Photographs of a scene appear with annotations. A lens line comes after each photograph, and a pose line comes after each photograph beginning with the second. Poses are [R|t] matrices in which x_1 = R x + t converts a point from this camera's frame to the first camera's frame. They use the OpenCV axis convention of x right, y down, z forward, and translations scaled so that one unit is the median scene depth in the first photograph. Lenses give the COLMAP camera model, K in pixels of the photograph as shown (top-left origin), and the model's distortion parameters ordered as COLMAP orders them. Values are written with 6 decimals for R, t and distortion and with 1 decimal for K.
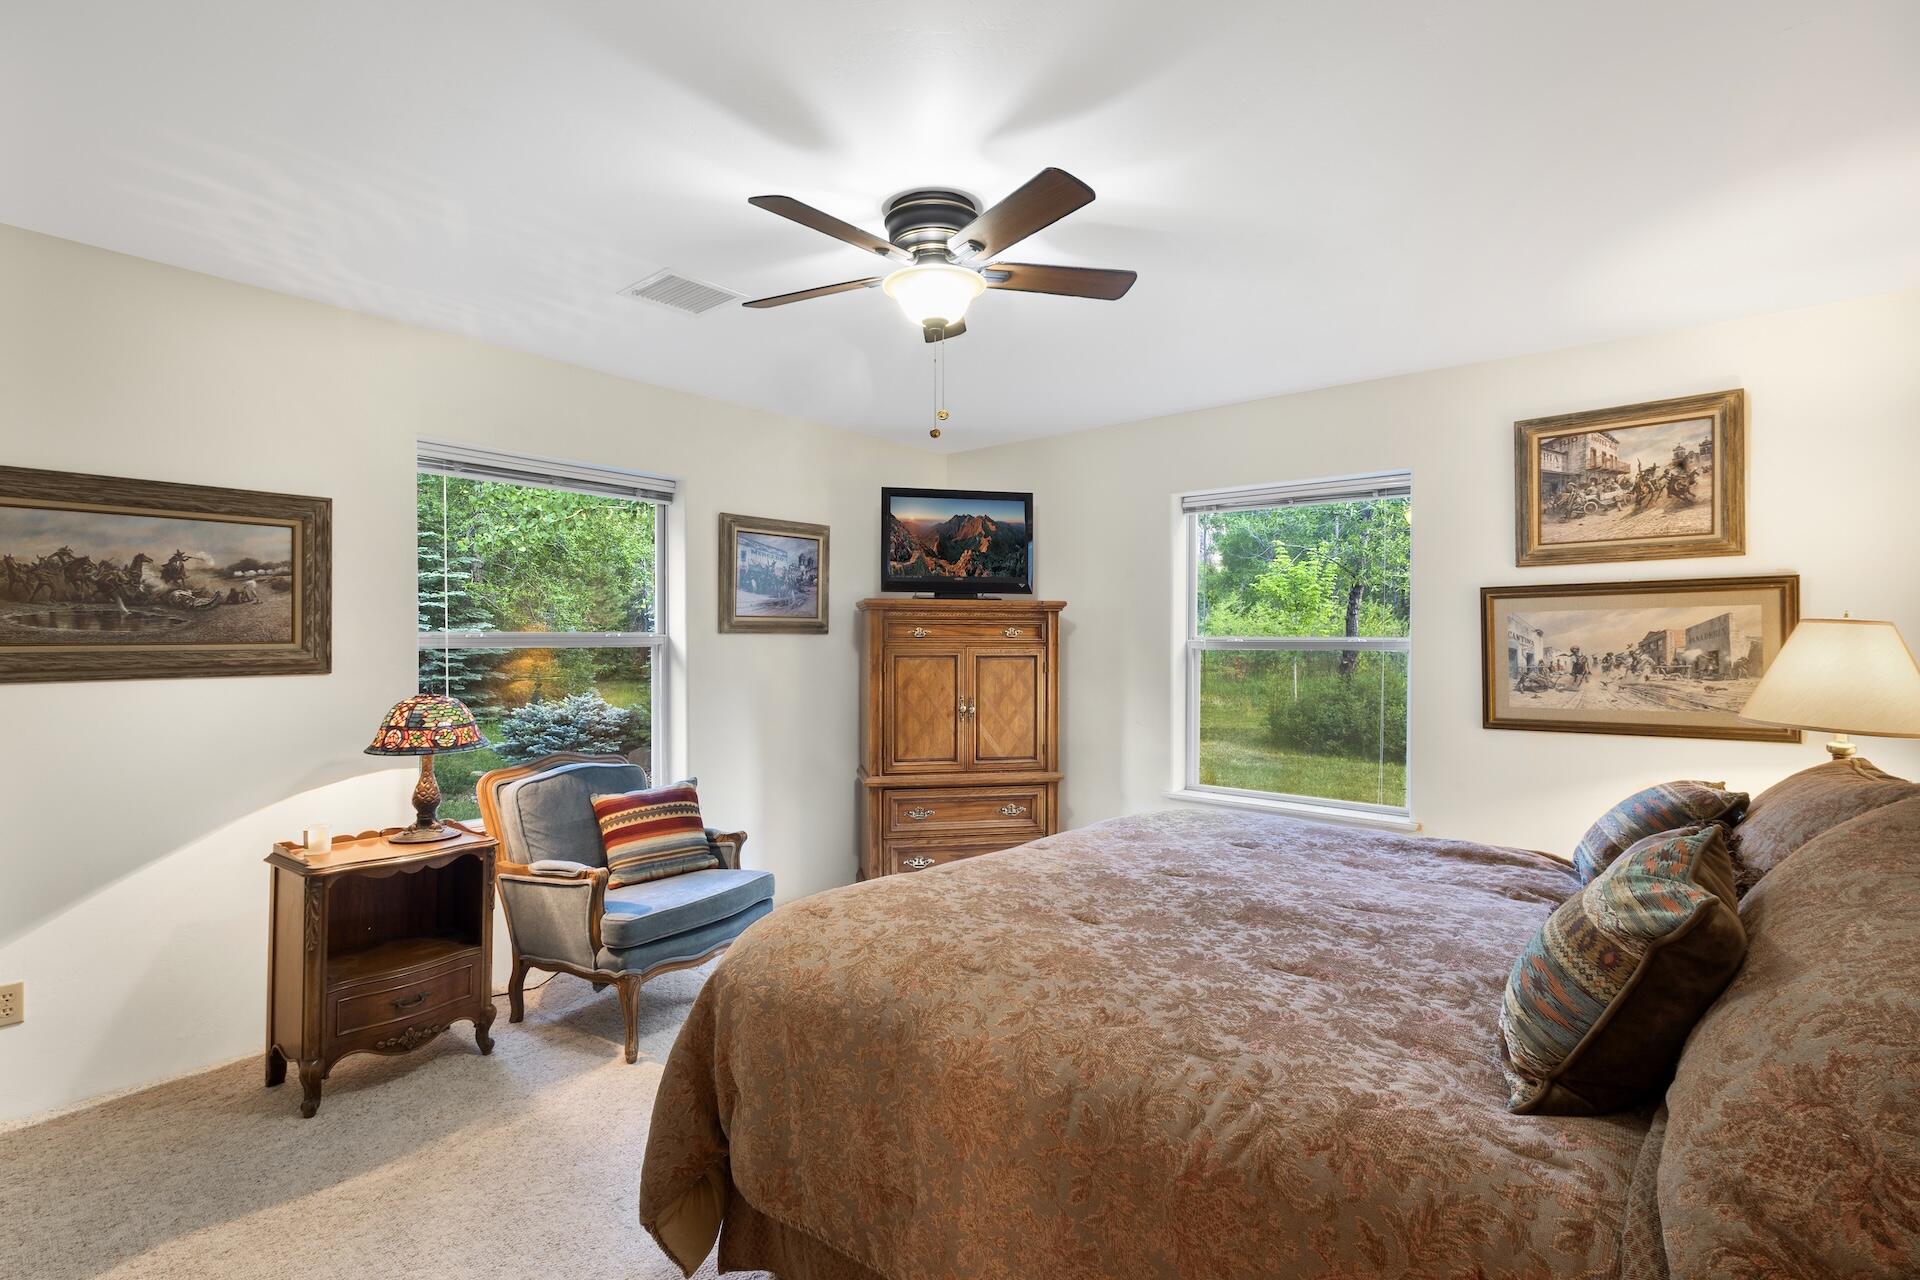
lens RADIAL K [[904.4, 0, 968.9], [0, 904.4, 650.8], [0, 0, 1]] dist [0.020812, -0.001874]
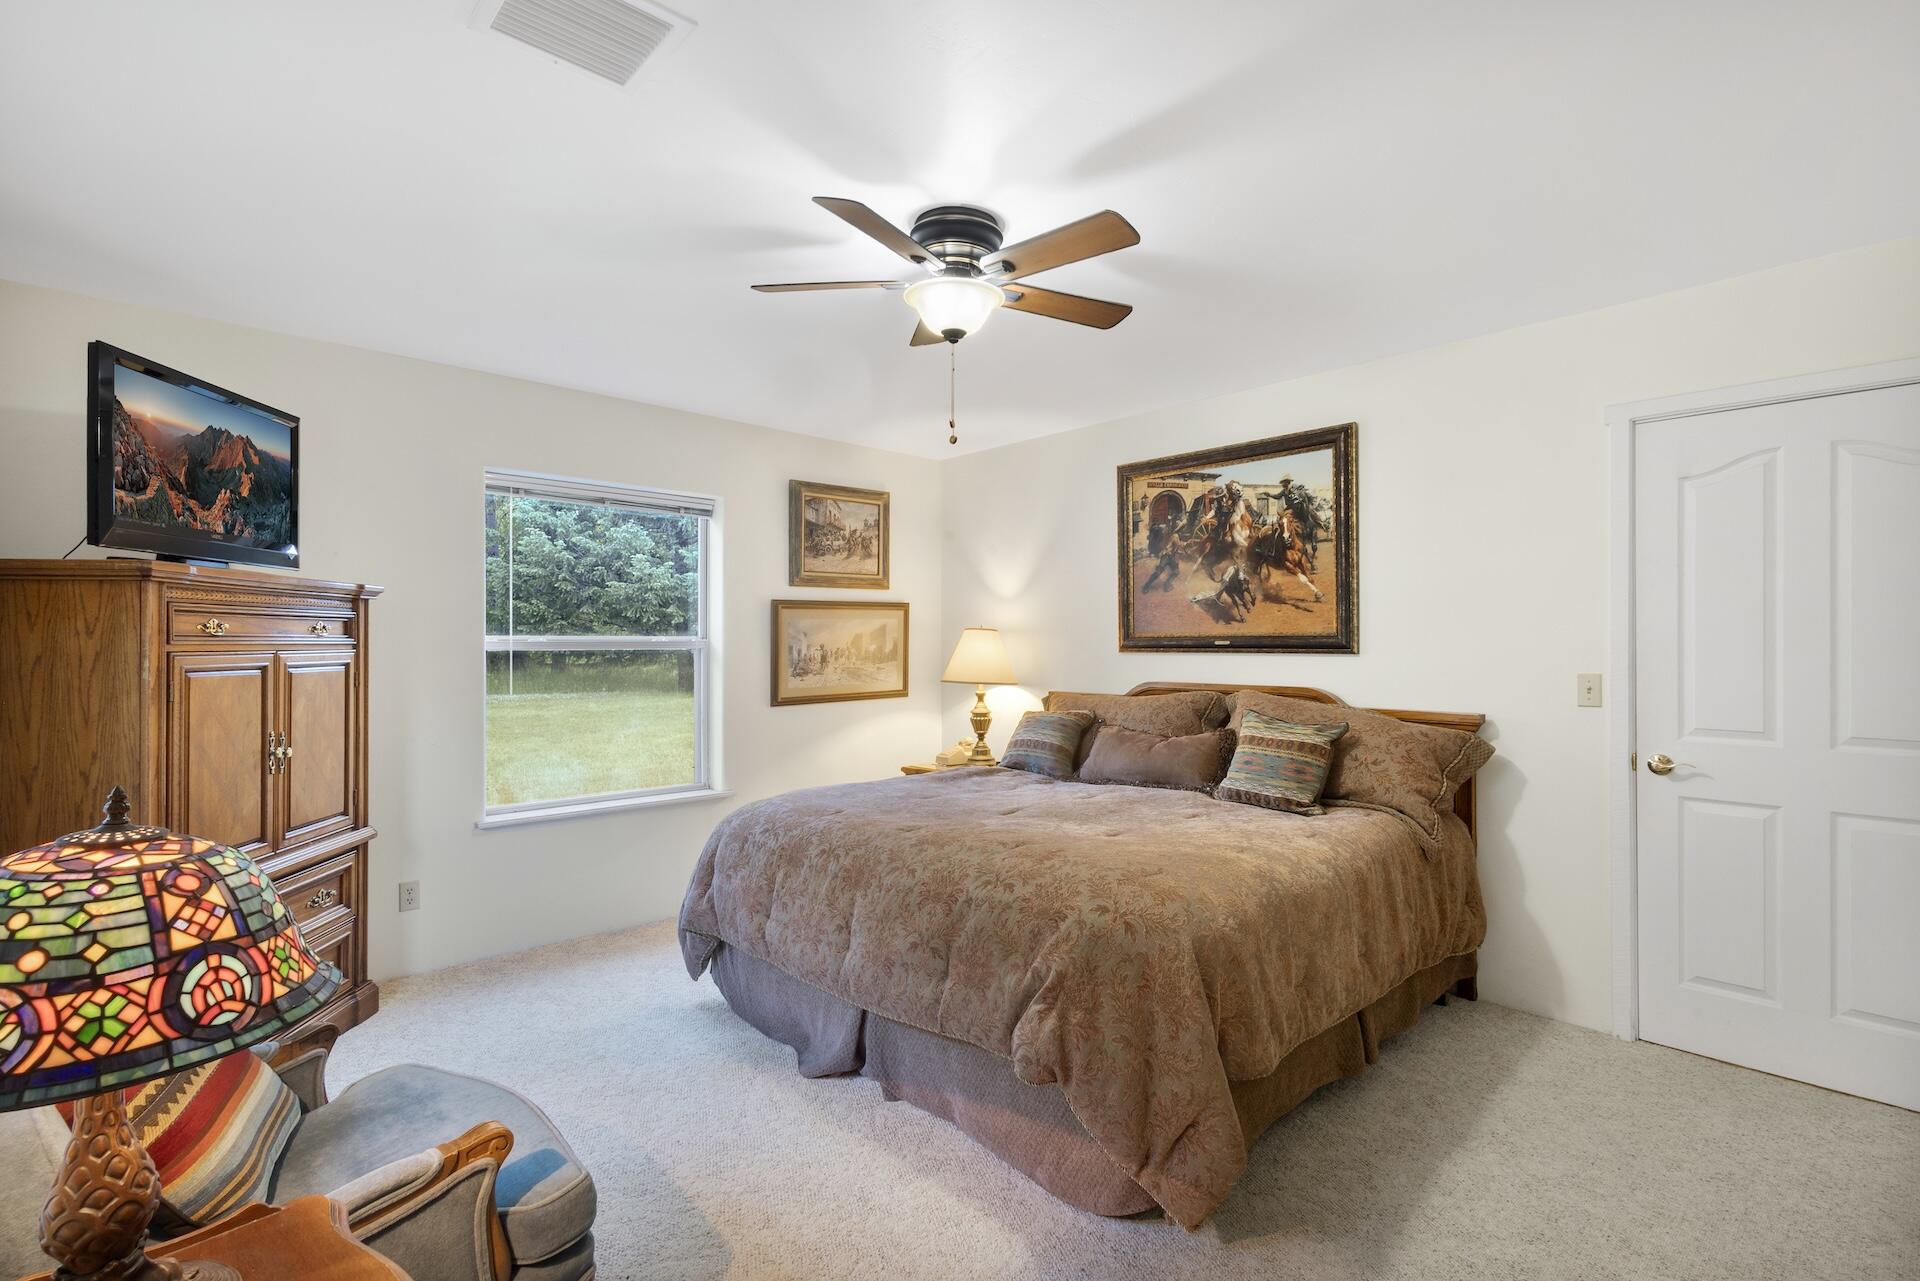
lens RADIAL K [[904.4, 0, 959.6], [0, 904.4, 643.6], [0, 0, 1]] dist [0.020812, -0.001874]
pose [[0.124950, -0.006256, 0.992143, -0.683428], [0.009003, 0.999946, 0.005172, -0.009871], [-0.992122, 0.008286, 0.124999, 0.557096]]
